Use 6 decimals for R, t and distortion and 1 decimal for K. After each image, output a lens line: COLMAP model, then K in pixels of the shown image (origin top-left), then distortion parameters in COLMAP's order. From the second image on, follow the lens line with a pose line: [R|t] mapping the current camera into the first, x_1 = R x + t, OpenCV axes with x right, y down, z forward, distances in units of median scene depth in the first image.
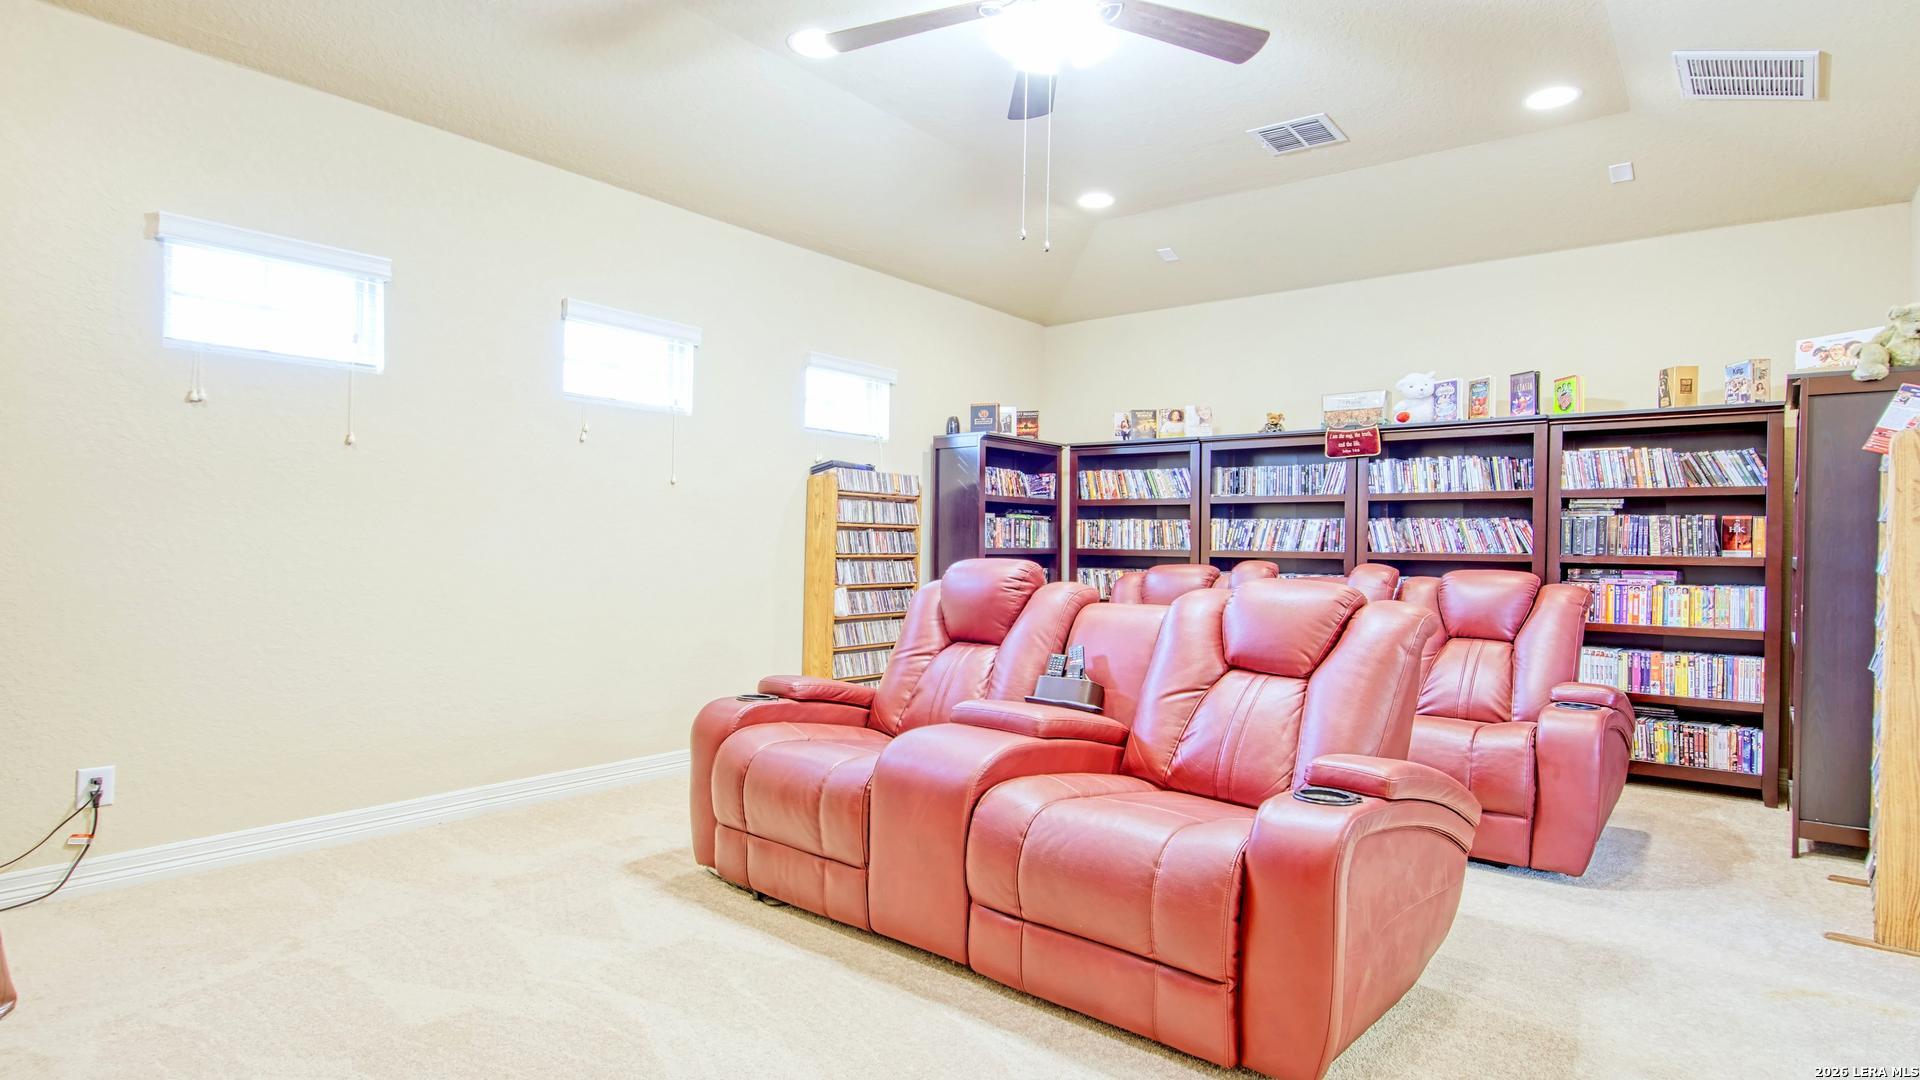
lens RADIAL K [[996.2, 0, 960.0], [0, 996.2, 540.0], [0, 0, 1]] dist [-0.001232, -0.000464]
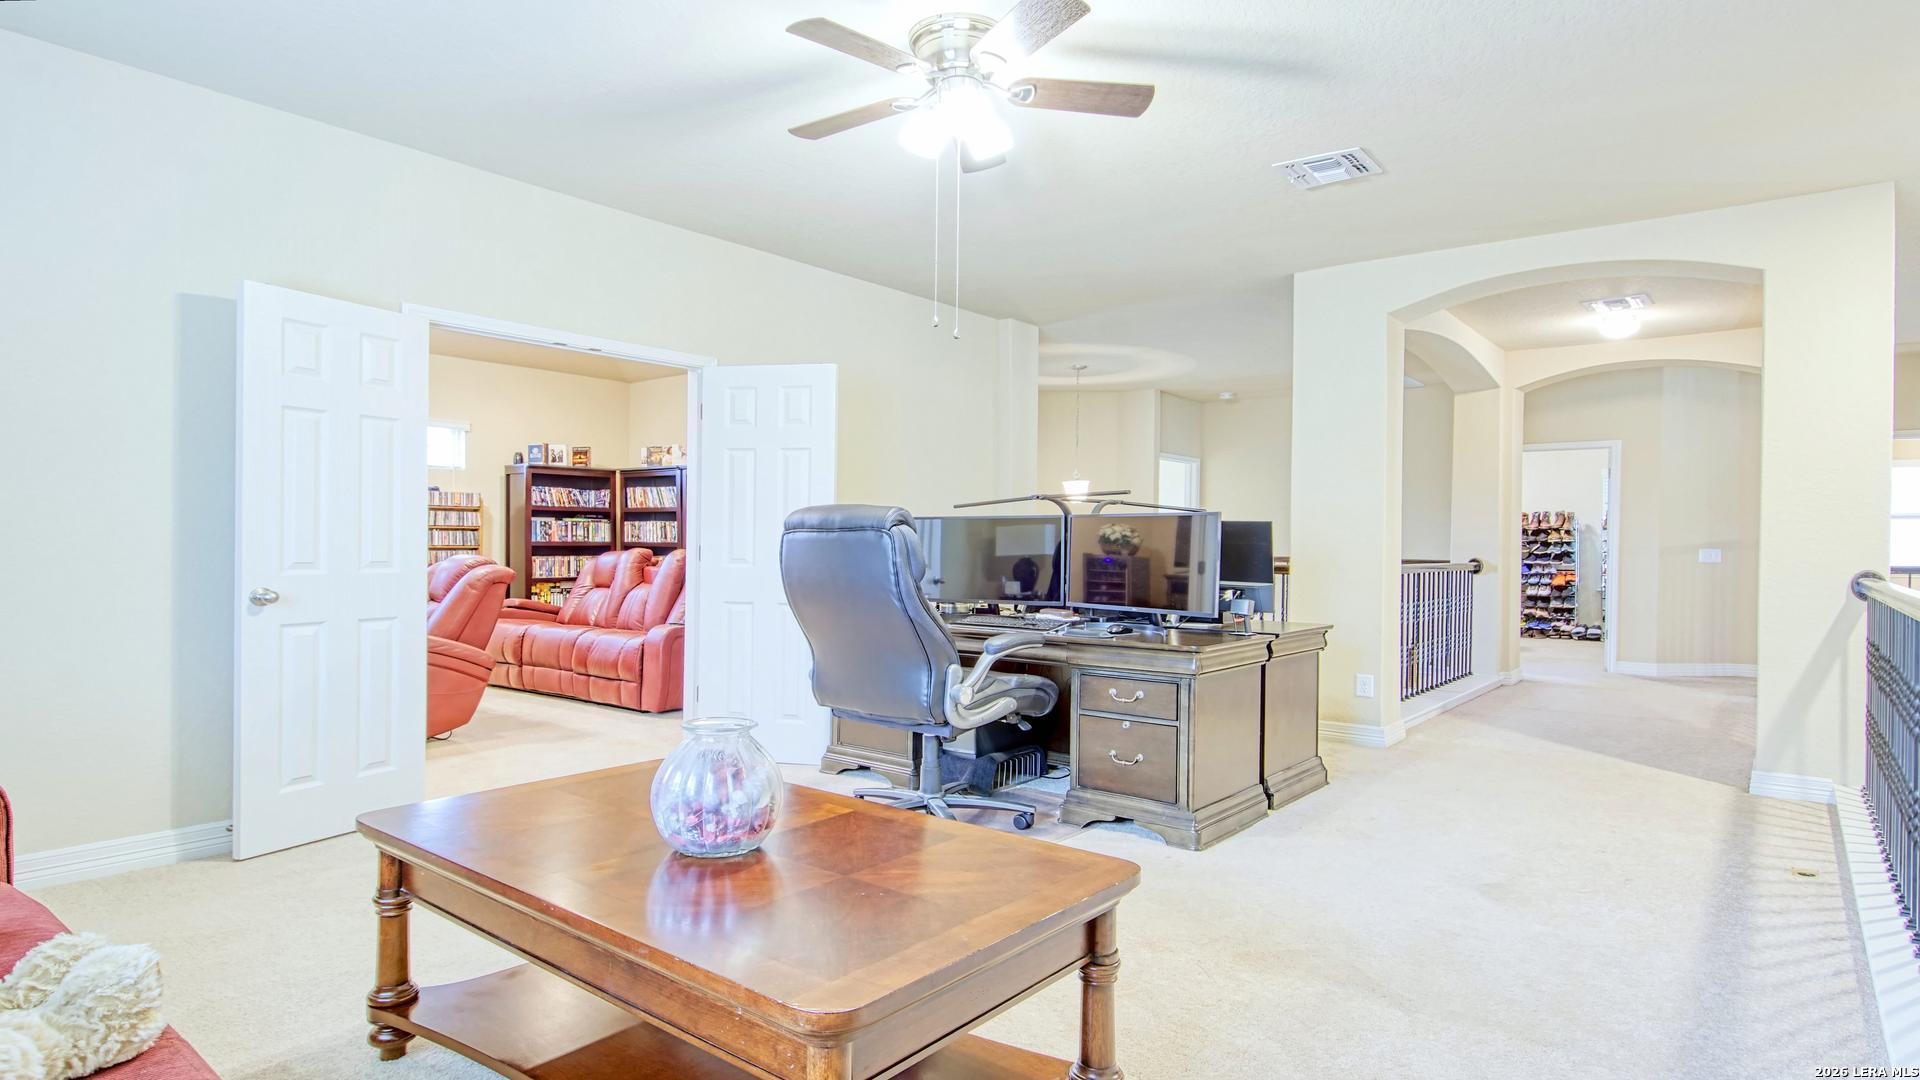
lens RADIAL K [[996.2, 0, 960.0], [0, 996.2, 540.0], [0, 0, 1]] dist [-0.001232, -0.000464]
pose [[0.999974, -0.007103, 0.001171, 0.636662], [0.007105, 0.999974, -0.001536, 0.012180], [-0.001160, 0.001545, 0.999998, -0.463175]]
